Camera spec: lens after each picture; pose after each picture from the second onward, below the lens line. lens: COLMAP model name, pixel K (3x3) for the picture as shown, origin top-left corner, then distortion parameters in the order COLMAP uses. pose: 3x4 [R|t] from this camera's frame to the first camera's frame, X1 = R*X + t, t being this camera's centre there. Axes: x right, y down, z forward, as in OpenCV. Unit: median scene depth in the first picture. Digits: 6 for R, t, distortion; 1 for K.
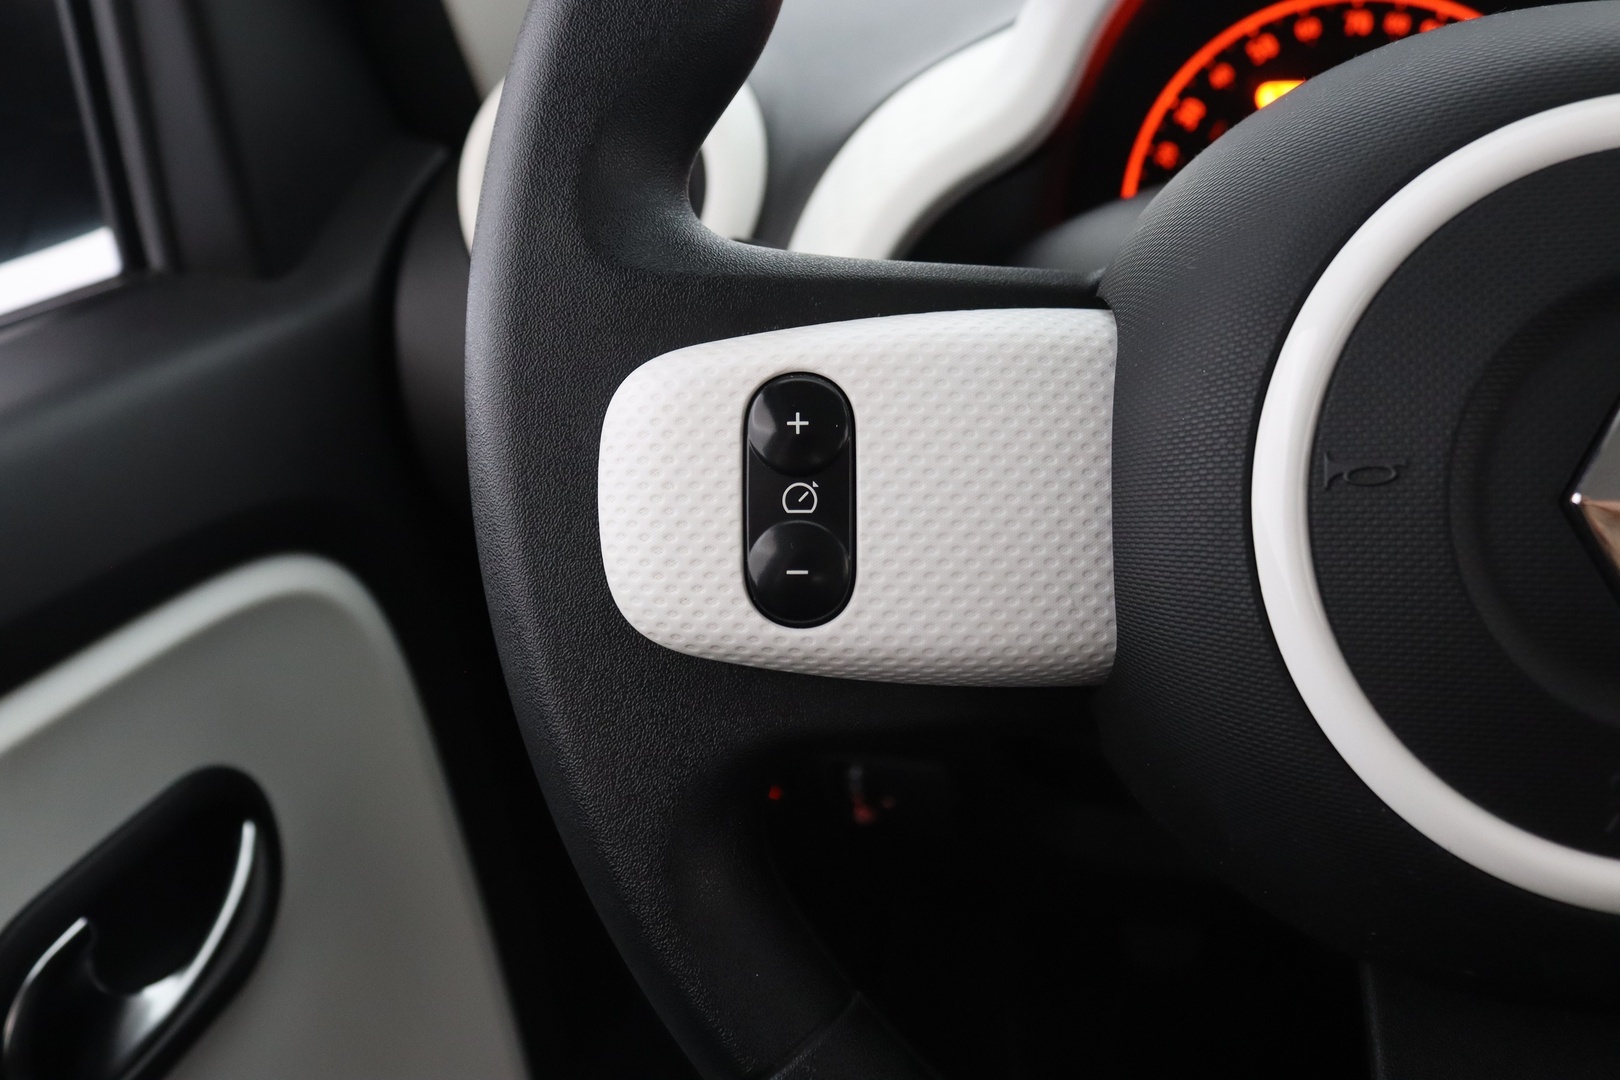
lens RADIAL K [[1581.1, 0, 810.0], [0, 1581.1, 539.4], [0, 0, 1]] dist [-0.096984, 0.000000]
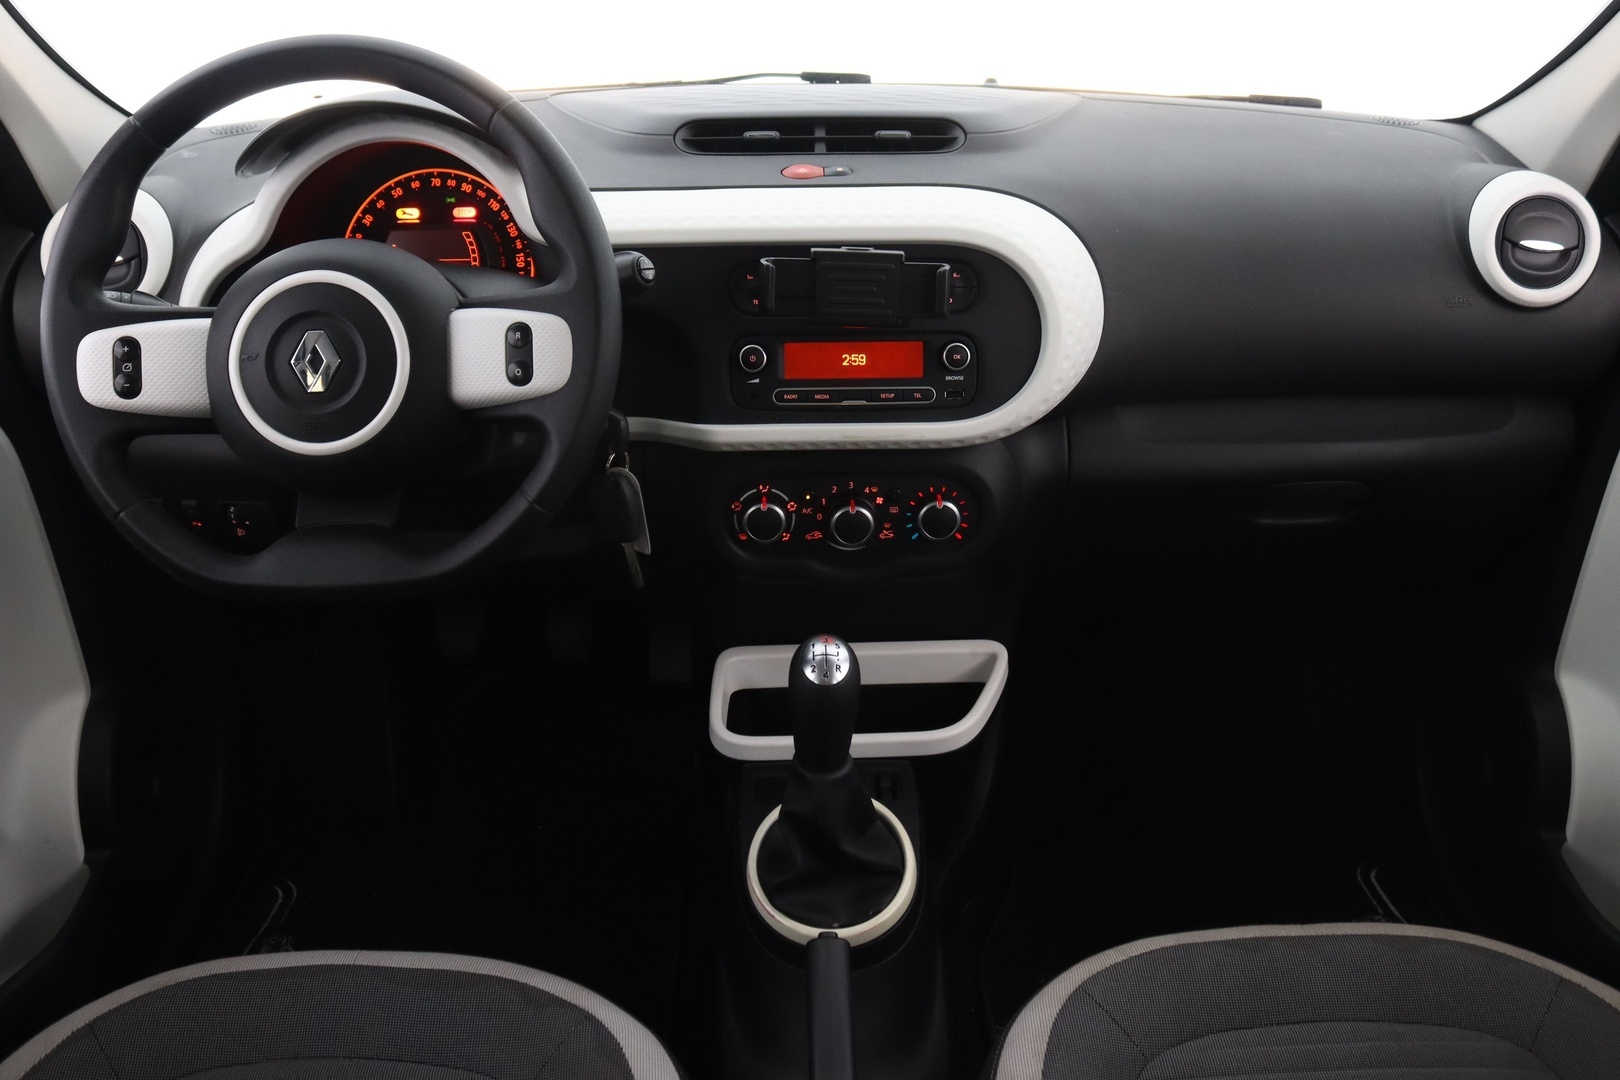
lens RADIAL K [[1581.1, 0, 810.4], [0, 1581.1, 538.2], [0, 0, 1]] dist [-0.096984, 0.000000]
pose [[0.973287, -0.031381, 0.227437, 0.759709], [0.024770, 0.999185, 0.031865, 0.319586], [-0.228251, -0.025380, 0.973271, -3.188507]]
